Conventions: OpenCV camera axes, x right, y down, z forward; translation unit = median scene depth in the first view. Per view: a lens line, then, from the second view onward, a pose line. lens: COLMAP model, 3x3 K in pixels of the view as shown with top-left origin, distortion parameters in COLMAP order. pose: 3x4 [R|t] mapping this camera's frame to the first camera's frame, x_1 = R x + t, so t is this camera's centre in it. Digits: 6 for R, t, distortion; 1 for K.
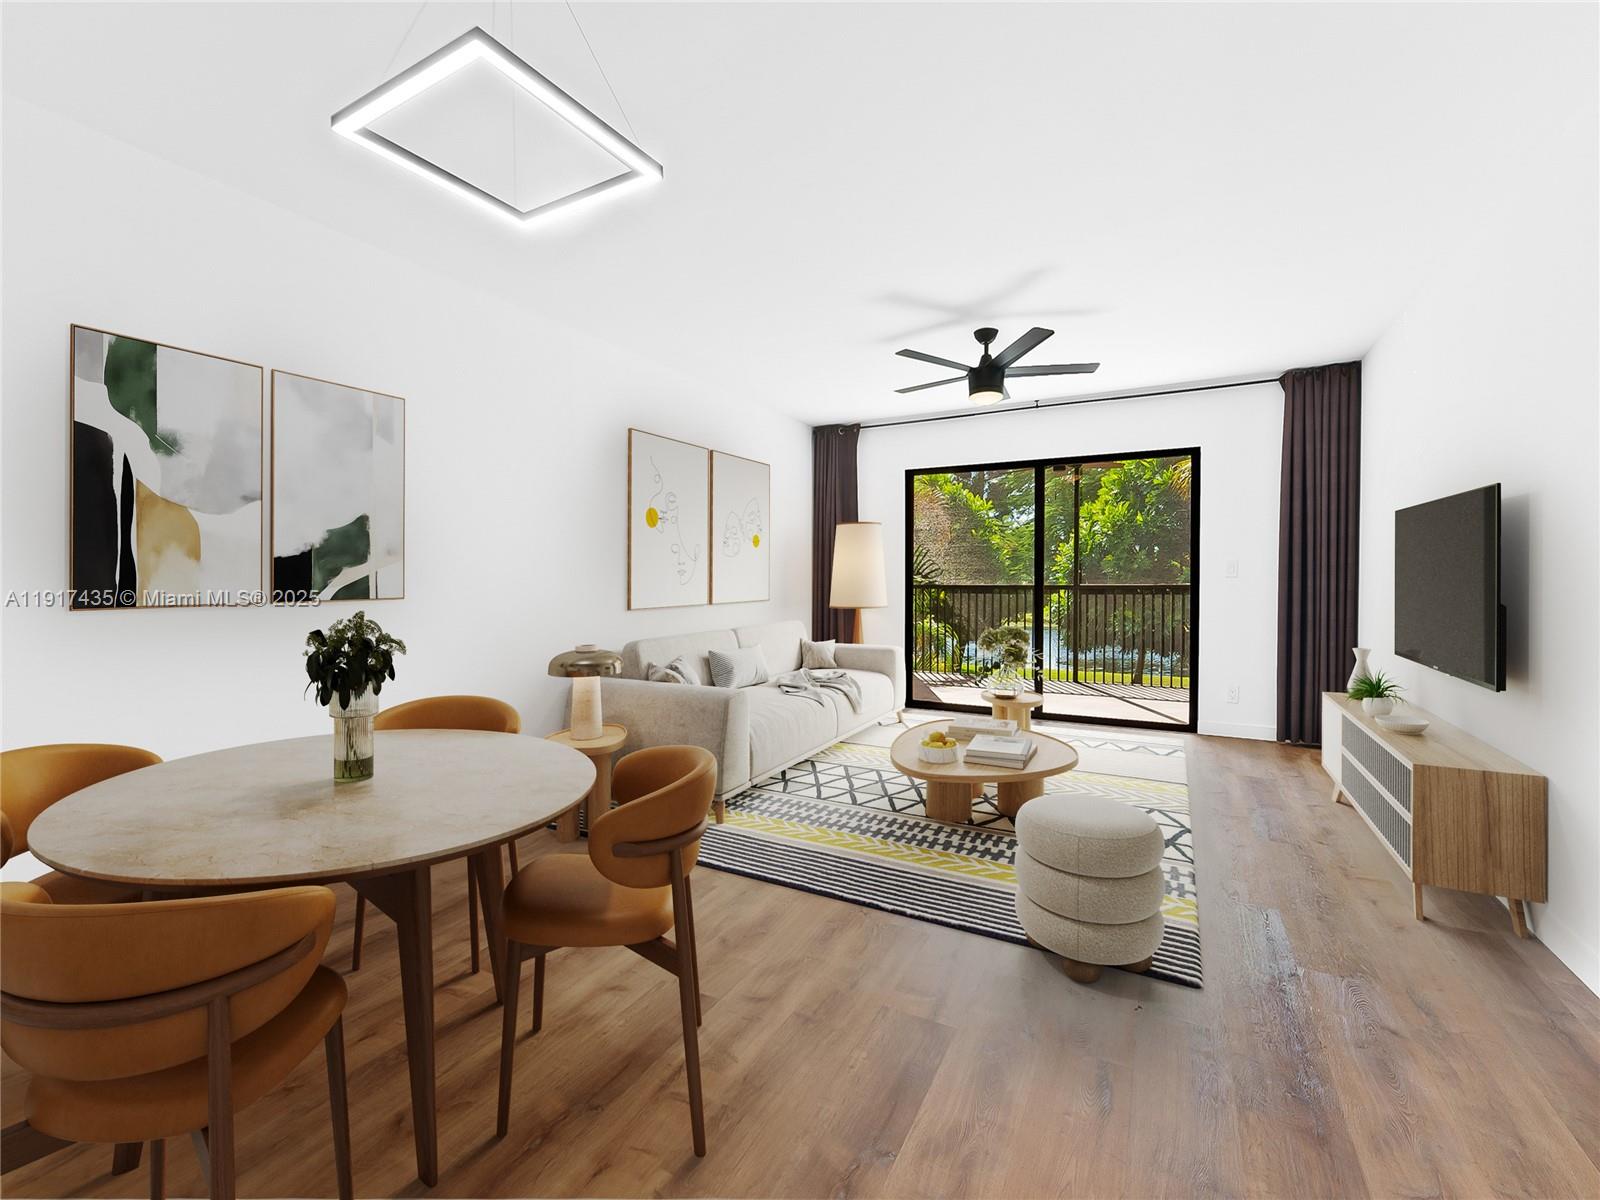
lens RADIAL K [[682.5, 0, 800.0], [0, 682.5, 600.0], [0, 0, 1]] dist [0.000550, 0.000042]
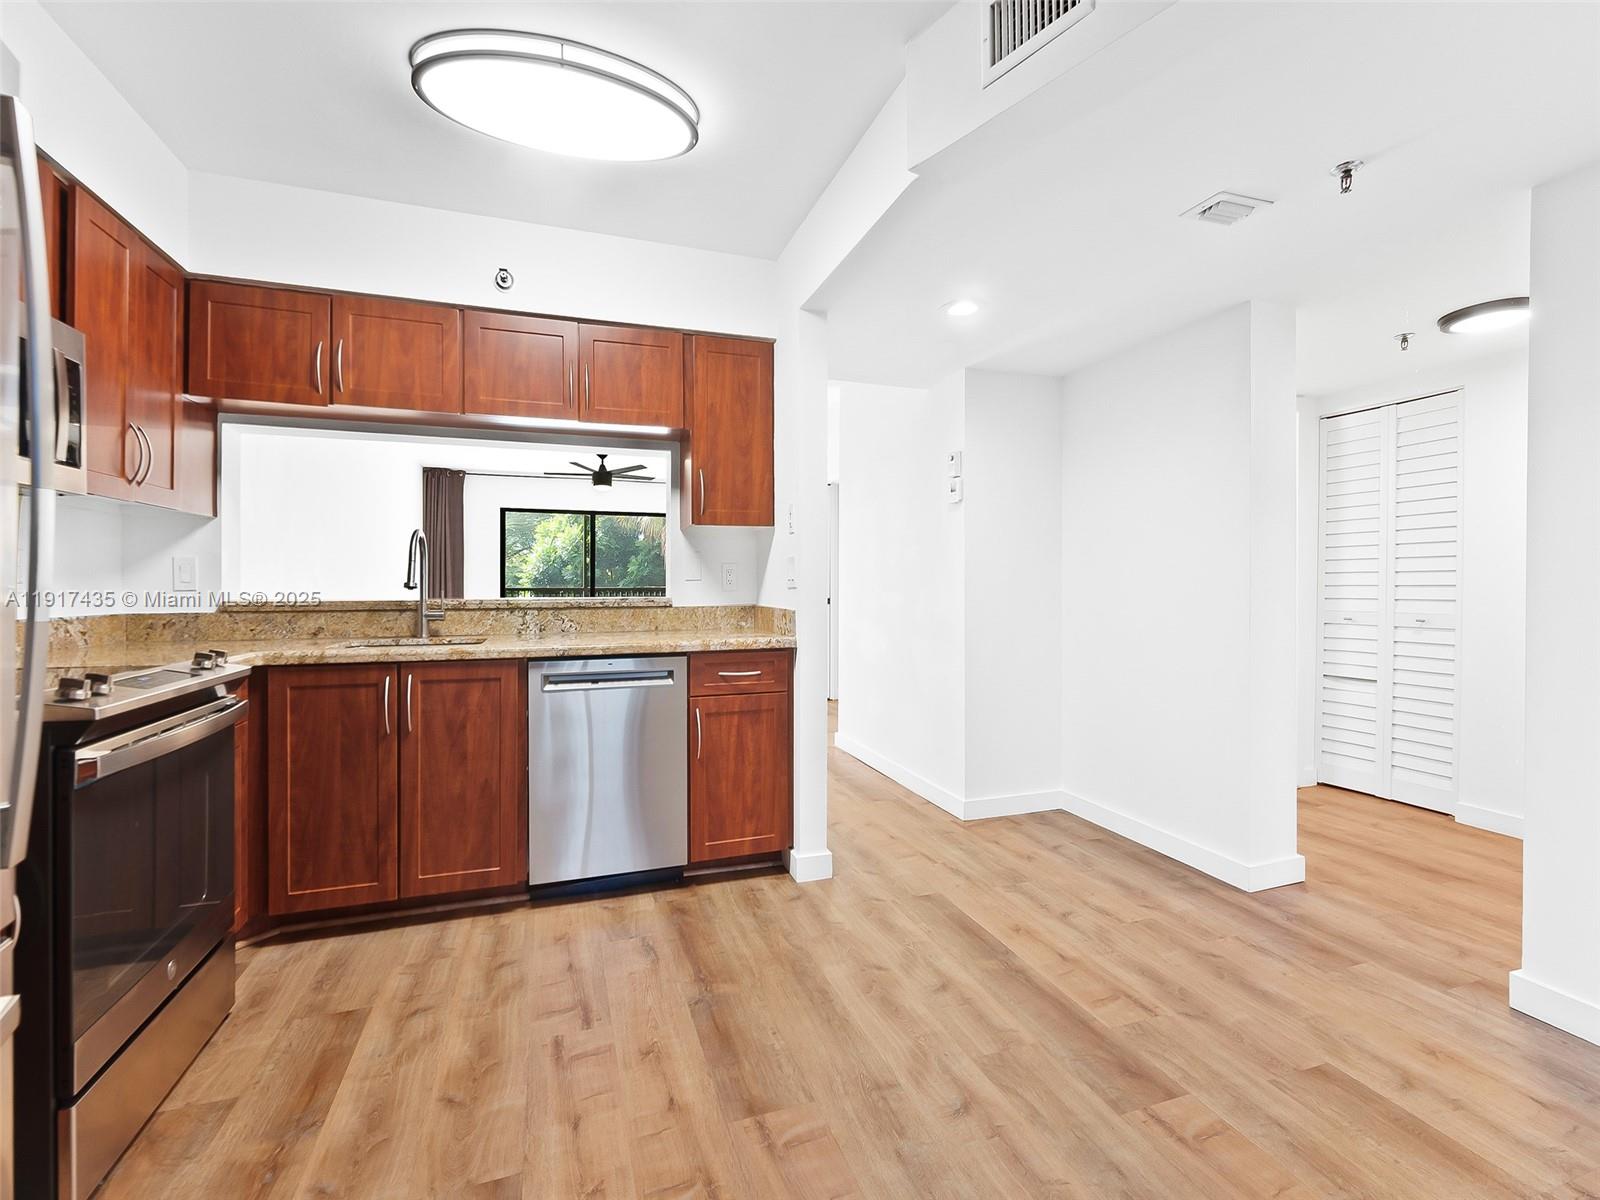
lens RADIAL K [[715.2, 0, 801.0], [0, 715.2, 590.0], [0, 0, 1]] dist [0.001376, -0.000669]
pose [[0.673954, -0.001305, 0.738772, -0.340110], [0.017837, 0.999736, -0.014506, 0.010230], [-0.738558, 0.022953, 0.673799, -0.303650]]
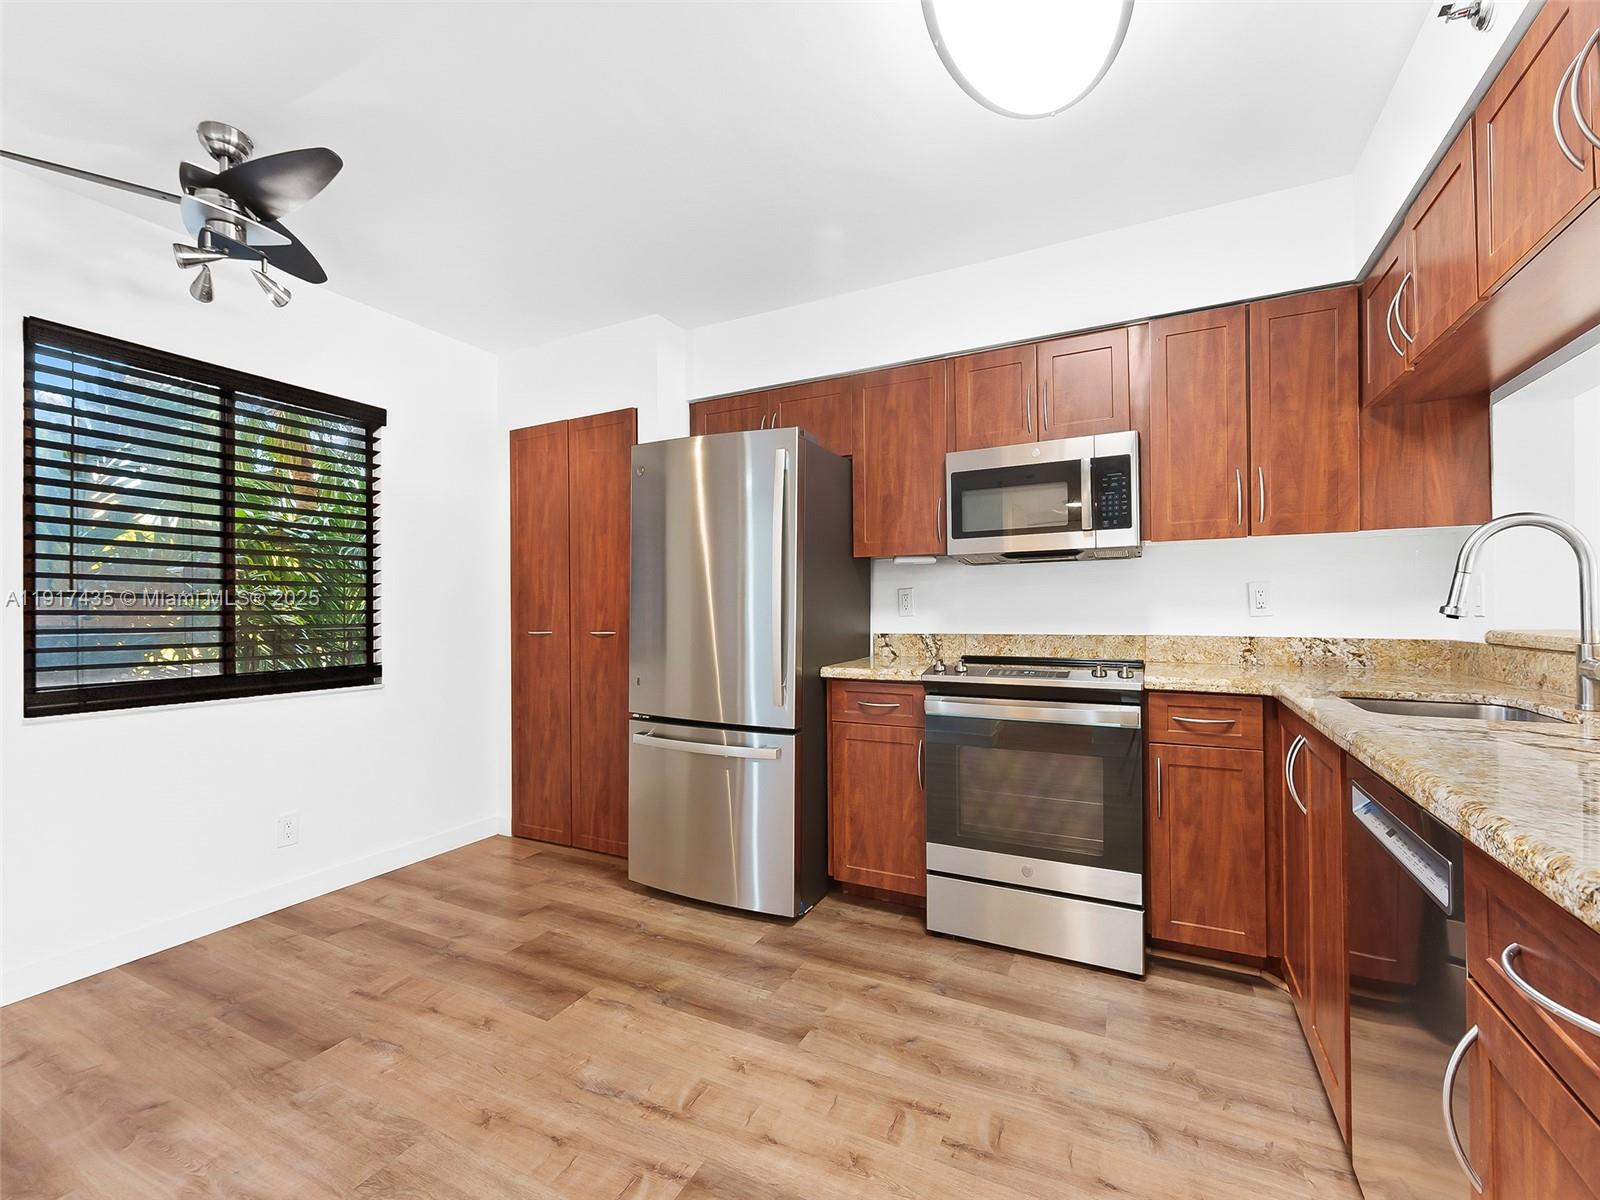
lens RADIAL K [[683.5, 0, 801.0], [0, 683.5, 606.9], [0, 0, 1]] dist [-0.002221, -0.000366]
pose [[0.028807, 0.001210, -0.999584, -0.070415], [-0.023066, 0.999734, 0.000545, 0.003968], [0.999319, 0.023041, 0.028827, -0.161296]]
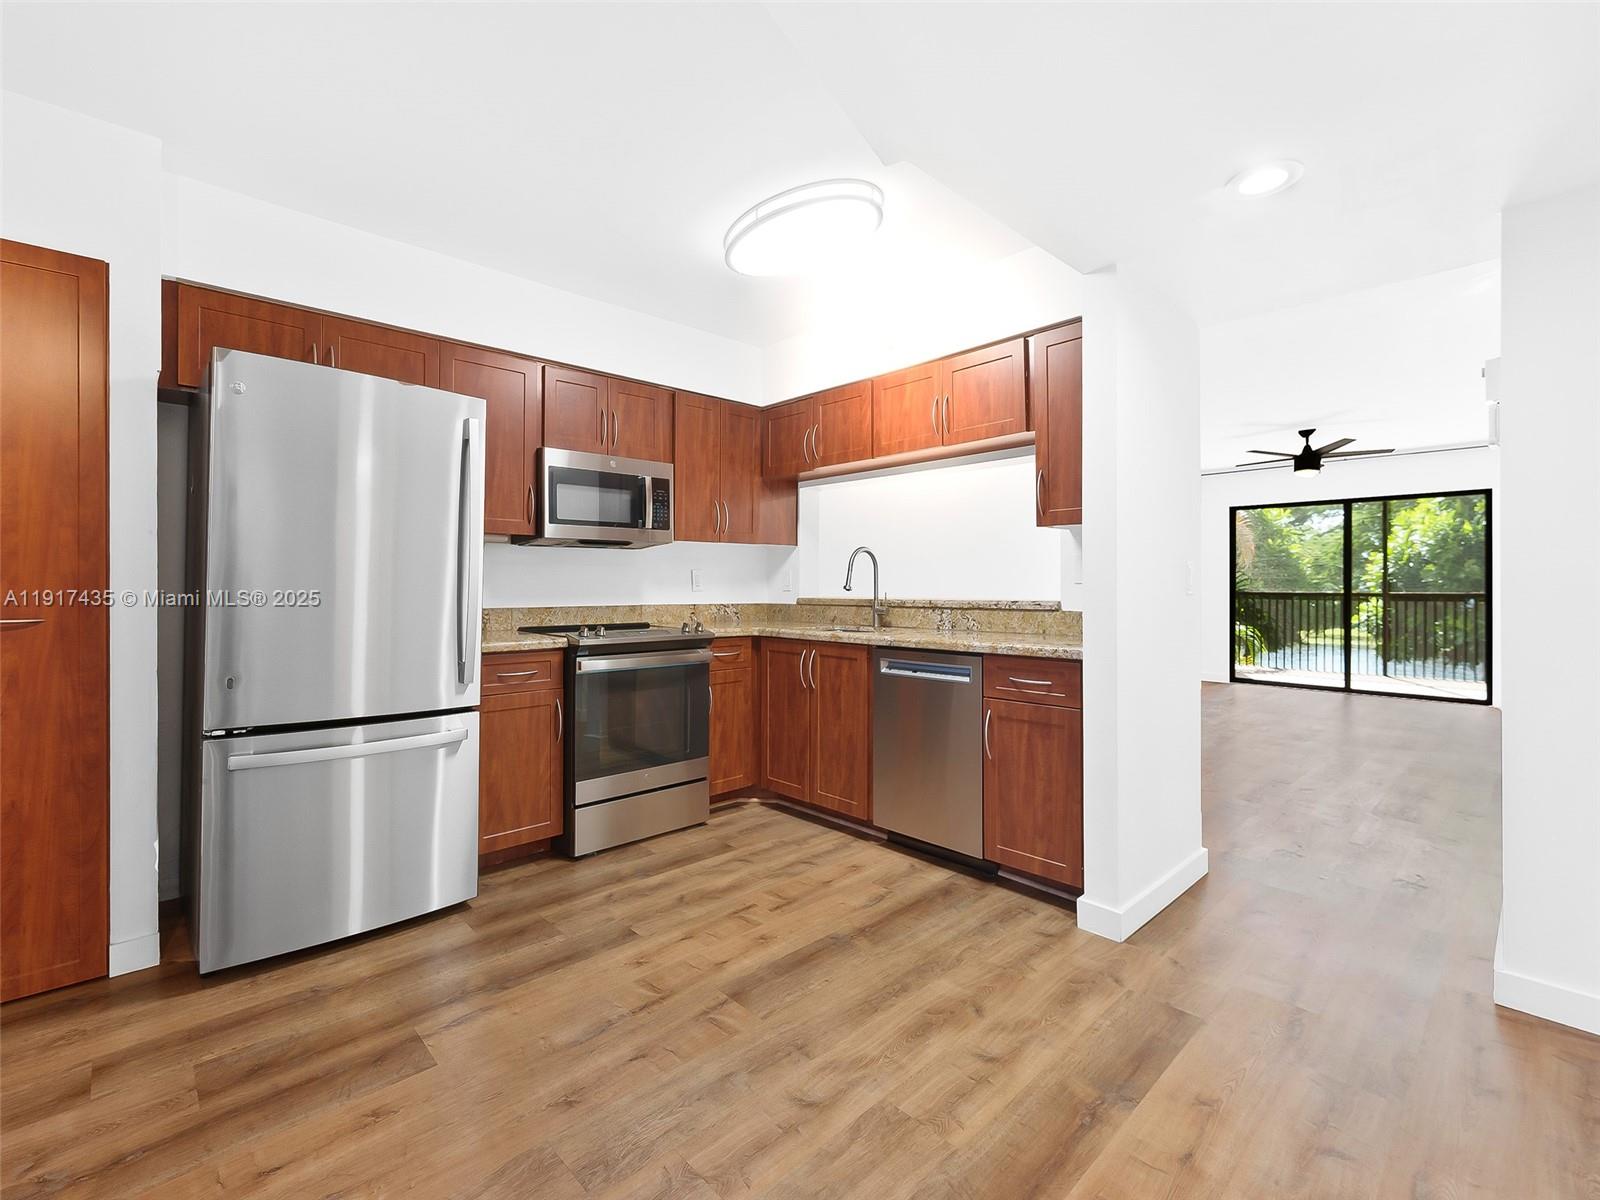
lens RADIAL K [[715.2, 0, 801.0], [0, 715.2, 590.0], [0, 0, 1]] dist [0.001376, -0.000669]
pose [[0.951040, 0.008490, -0.308953, -0.135438], [-0.015858, 0.999646, -0.021347, 0.011465], [0.308662, 0.025201, 0.950838, -0.383472]]
